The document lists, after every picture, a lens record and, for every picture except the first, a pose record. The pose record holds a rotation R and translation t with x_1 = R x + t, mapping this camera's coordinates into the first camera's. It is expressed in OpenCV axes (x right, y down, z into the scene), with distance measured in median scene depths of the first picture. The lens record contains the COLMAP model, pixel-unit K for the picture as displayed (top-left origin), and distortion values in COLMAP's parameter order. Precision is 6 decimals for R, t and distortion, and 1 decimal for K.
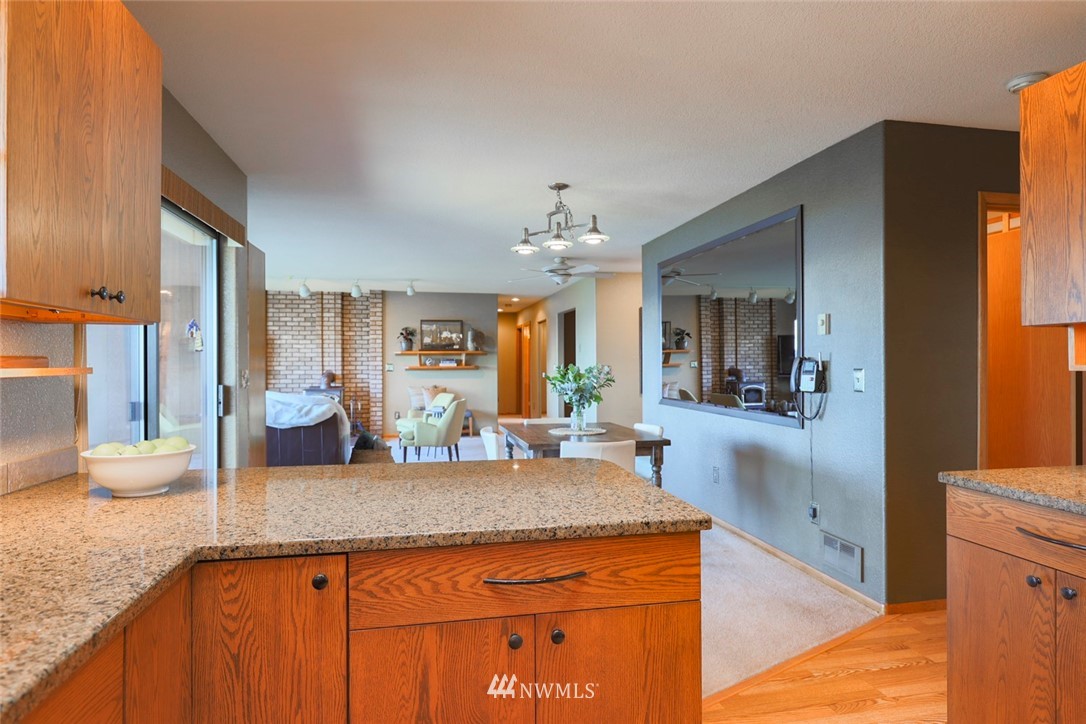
lens RADIAL K [[610.0, 0, 546.6], [0, 610.0, 361.6], [0, 0, 1]] dist [-0.002102, -0.000516]
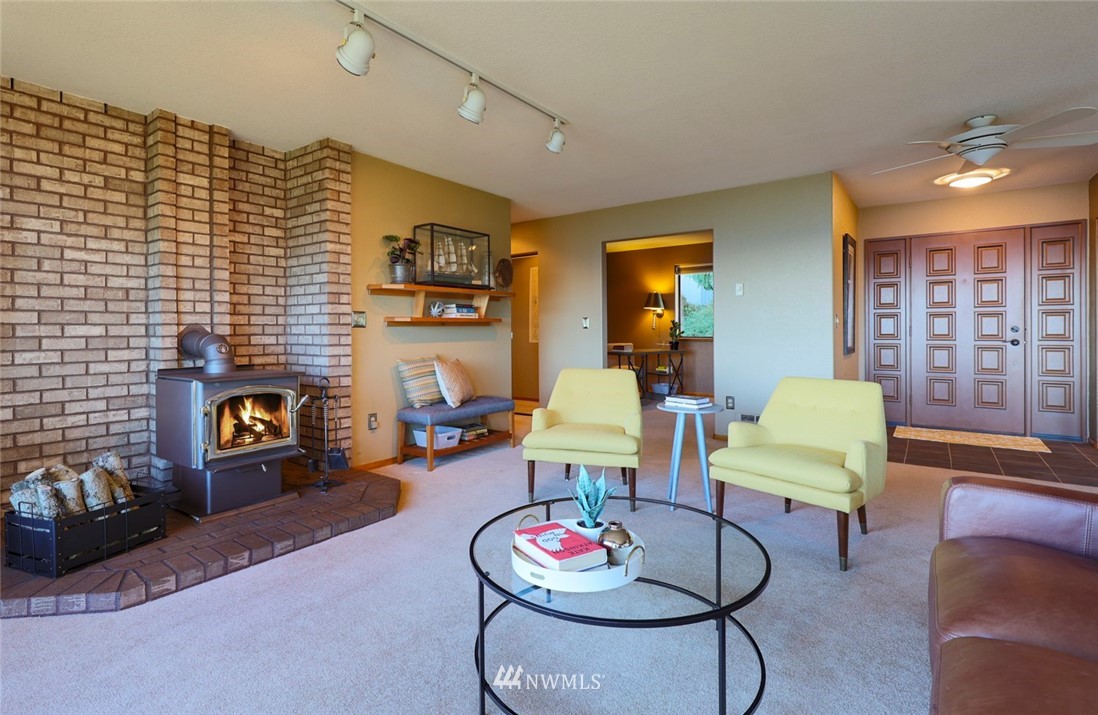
lens RADIAL K [[536.6, 0, 549.2], [0, 536.6, 328.5], [0, 0, 1]] dist [-0.004884, 0.000055]
pose [[0.747533, 0.001368, 0.664223, -0.412433], [0.000141, 0.999998, -0.002218, 0.017141], [-0.664224, 0.001752, 0.747531, 0.598480]]
